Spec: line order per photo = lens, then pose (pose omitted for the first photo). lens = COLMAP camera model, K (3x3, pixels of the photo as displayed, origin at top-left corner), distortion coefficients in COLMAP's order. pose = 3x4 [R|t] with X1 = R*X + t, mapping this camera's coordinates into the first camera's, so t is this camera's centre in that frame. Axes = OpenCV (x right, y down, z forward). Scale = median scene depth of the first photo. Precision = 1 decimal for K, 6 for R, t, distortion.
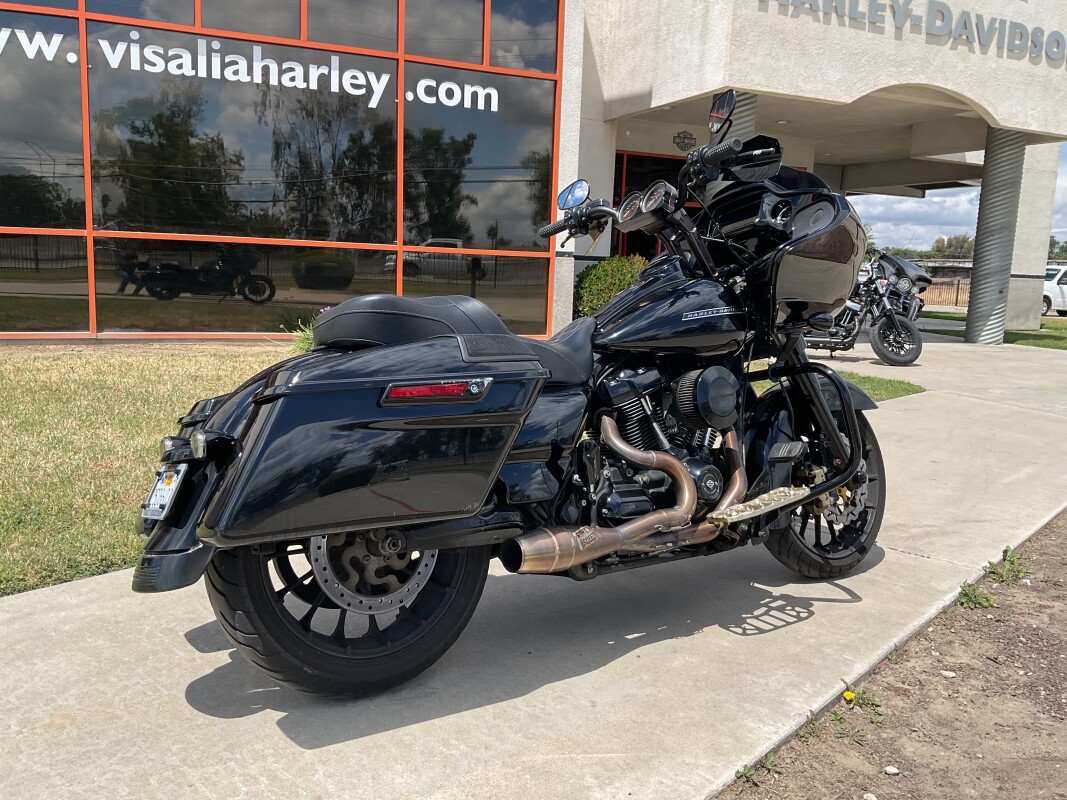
lens RADIAL K [[883.8, 0, 533.5], [0, 883.8, 400.0], [0, 0, 1]] dist [0.048842, -0.106761]
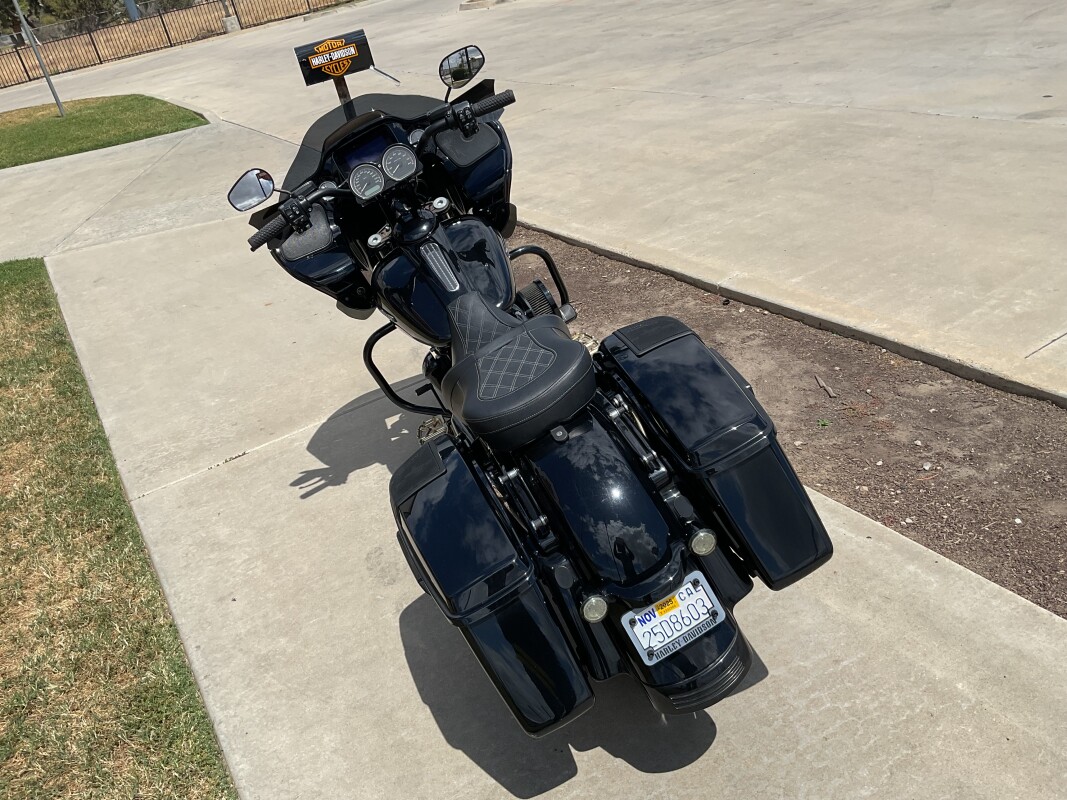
lens RADIAL K [[883.4, 0, 533.5], [0, 883.4, 400.0], [0, 0, 1]] dist [0.050052, -0.092095]
pose [[0.285766, -0.538492, 0.792694, -0.703635], [0.338547, 0.830579, 0.442181, -0.366550], [-0.896506, 0.142004, 0.419656, 0.445403]]
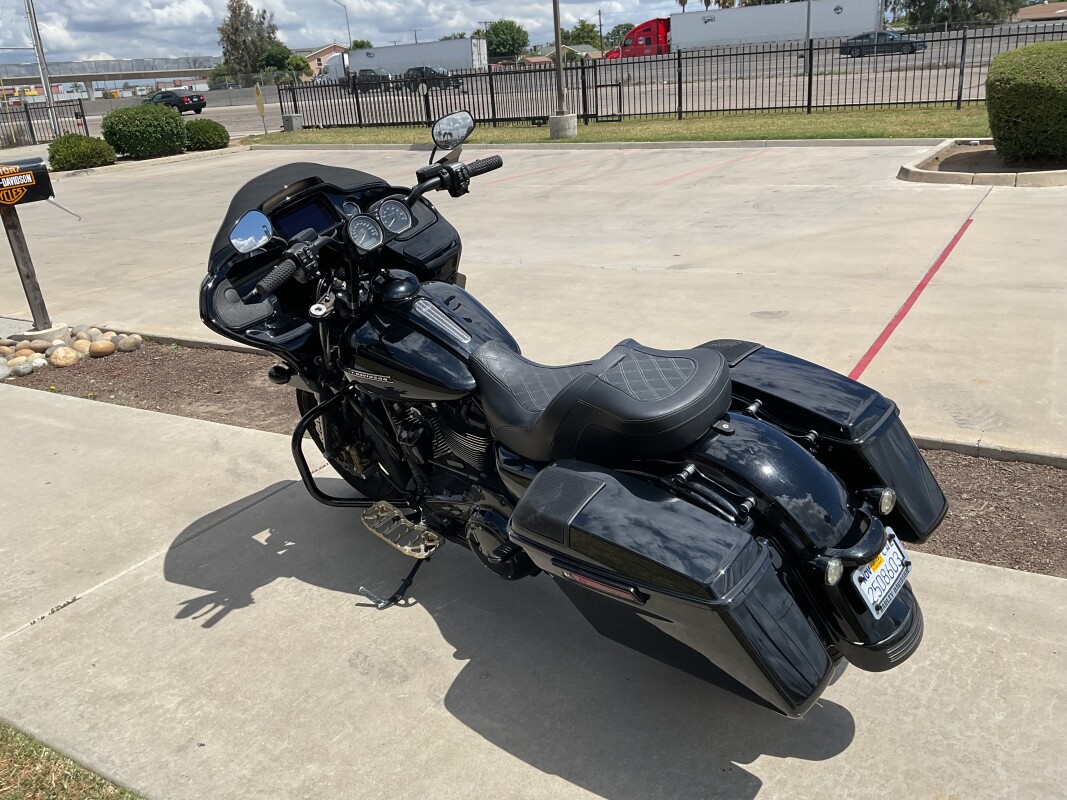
lens RADIAL K [[883.8, 0, 533.5], [0, 883.8, 400.0], [0, 0, 1]] dist [0.048842, -0.106761]
pose [[-0.181299, -0.363615, 0.913737, -0.784761], [0.208309, 0.893852, 0.397034, -0.370728], [-0.961113, 0.262322, -0.086311, 0.916300]]
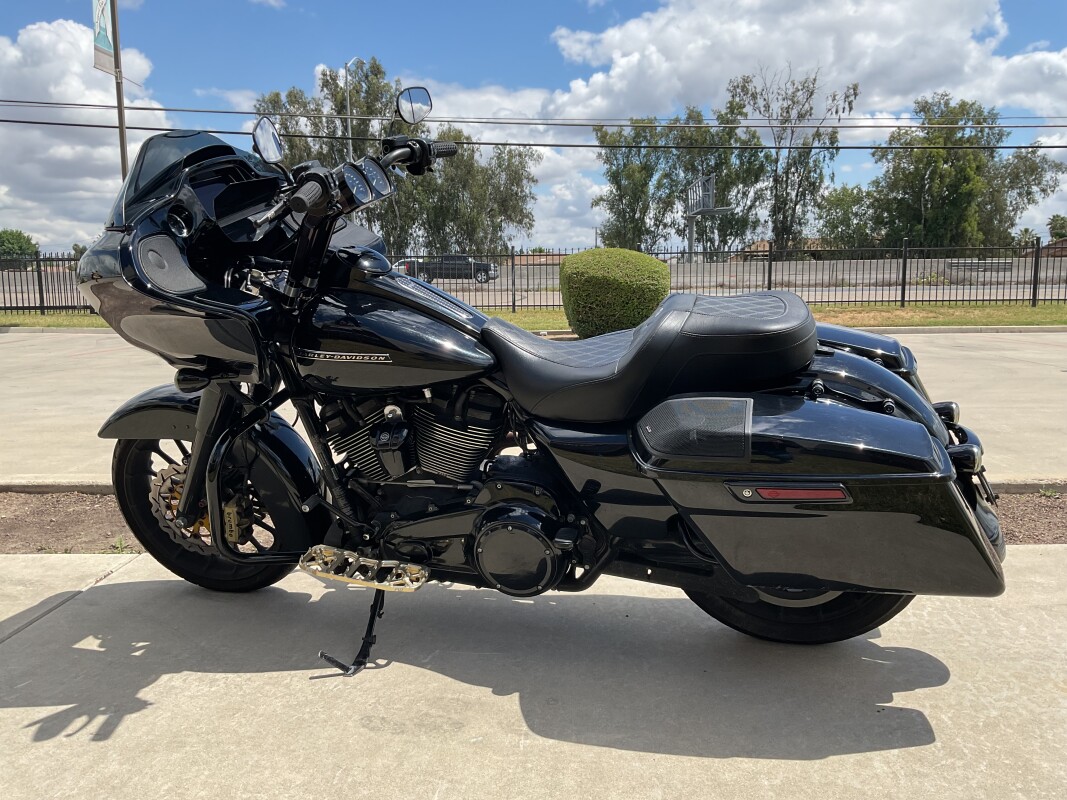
lens RADIAL K [[883.8, 0, 533.5], [0, 883.8, 400.0], [0, 0, 1]] dist [0.048842, -0.106761]
pose [[-0.632769, -0.132154, 0.762980, -0.577623], [0.101431, 0.962693, 0.250867, -0.203530], [-0.767669, 0.236131, -0.595758, 1.327009]]
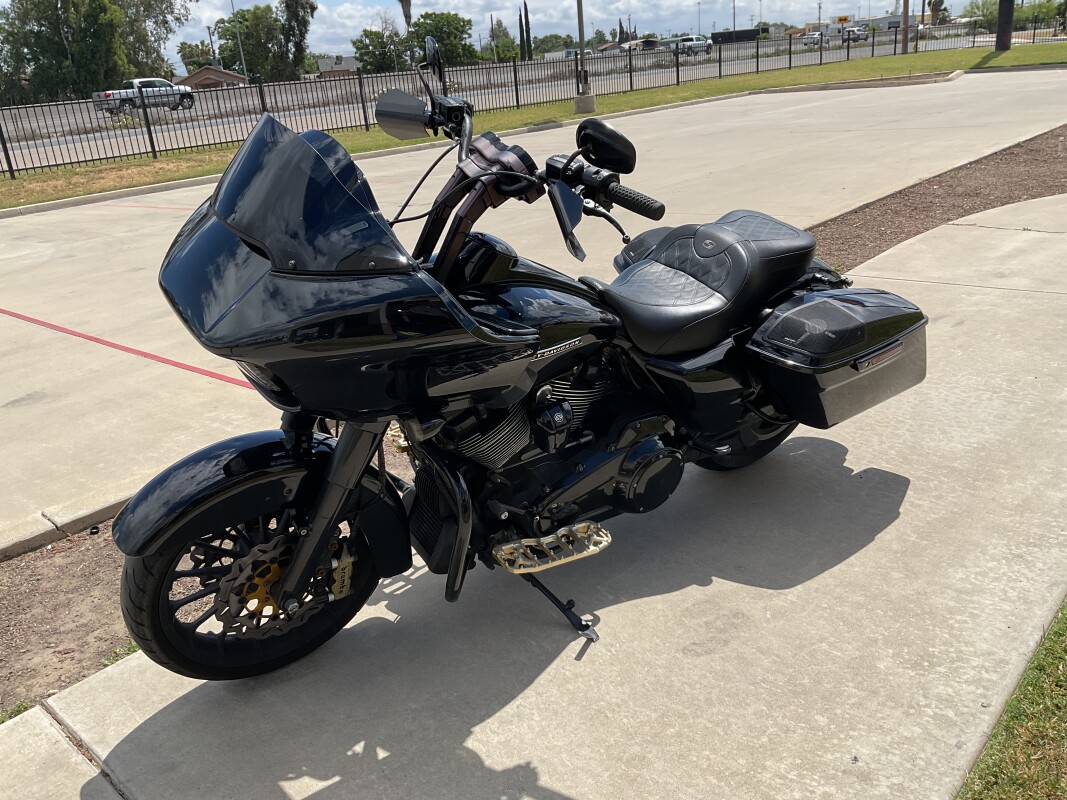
lens RADIAL K [[883.4, 0, 533.5], [0, 883.4, 400.0], [0, 0, 1]] dist [0.050052, -0.092095]
pose [[-0.998801, 0.044121, 0.021223, 0.089046], [0.048891, 0.875728, 0.480323, -0.375909], [0.002607, 0.480784, -0.876835, 1.643466]]
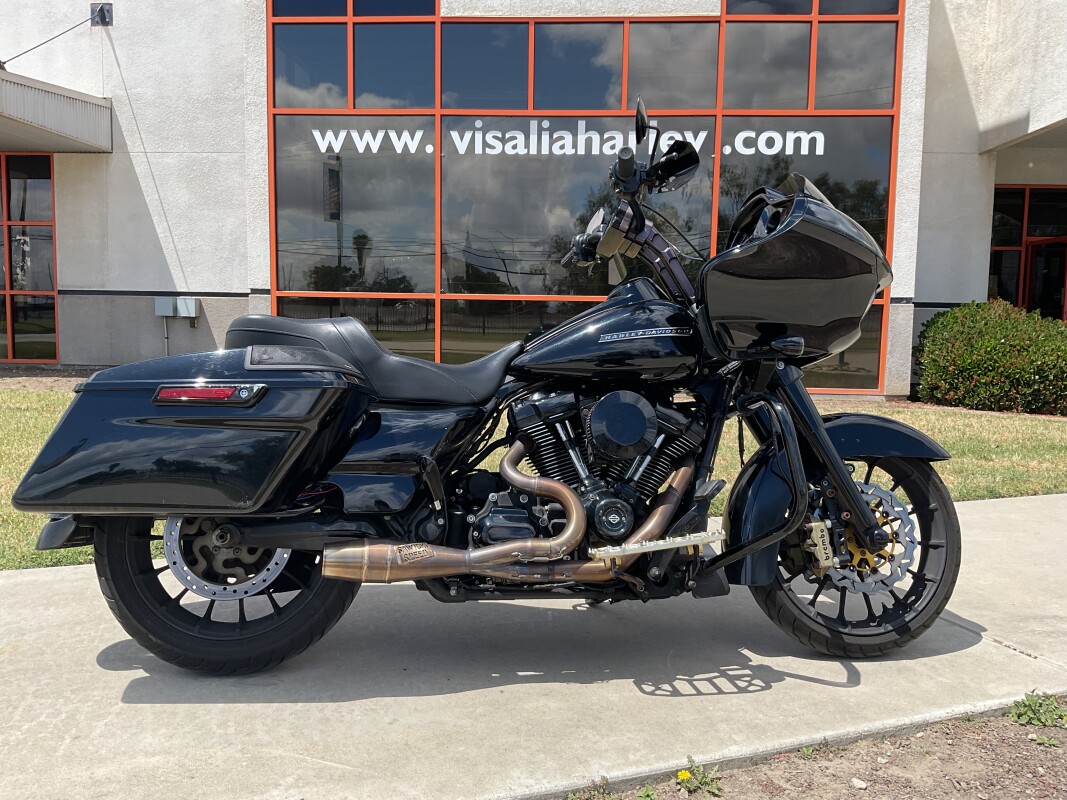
lens RADIAL K [[883.8, 0, 533.5], [0, 883.8, 400.0], [0, 0, 1]] dist [0.048842, -0.106761]
pose [[0.886705, 0.018638, -0.461959, 0.463166], [-0.050553, 0.997105, -0.056806, 0.023676], [0.459563, 0.073724, 0.885080, 0.119554]]
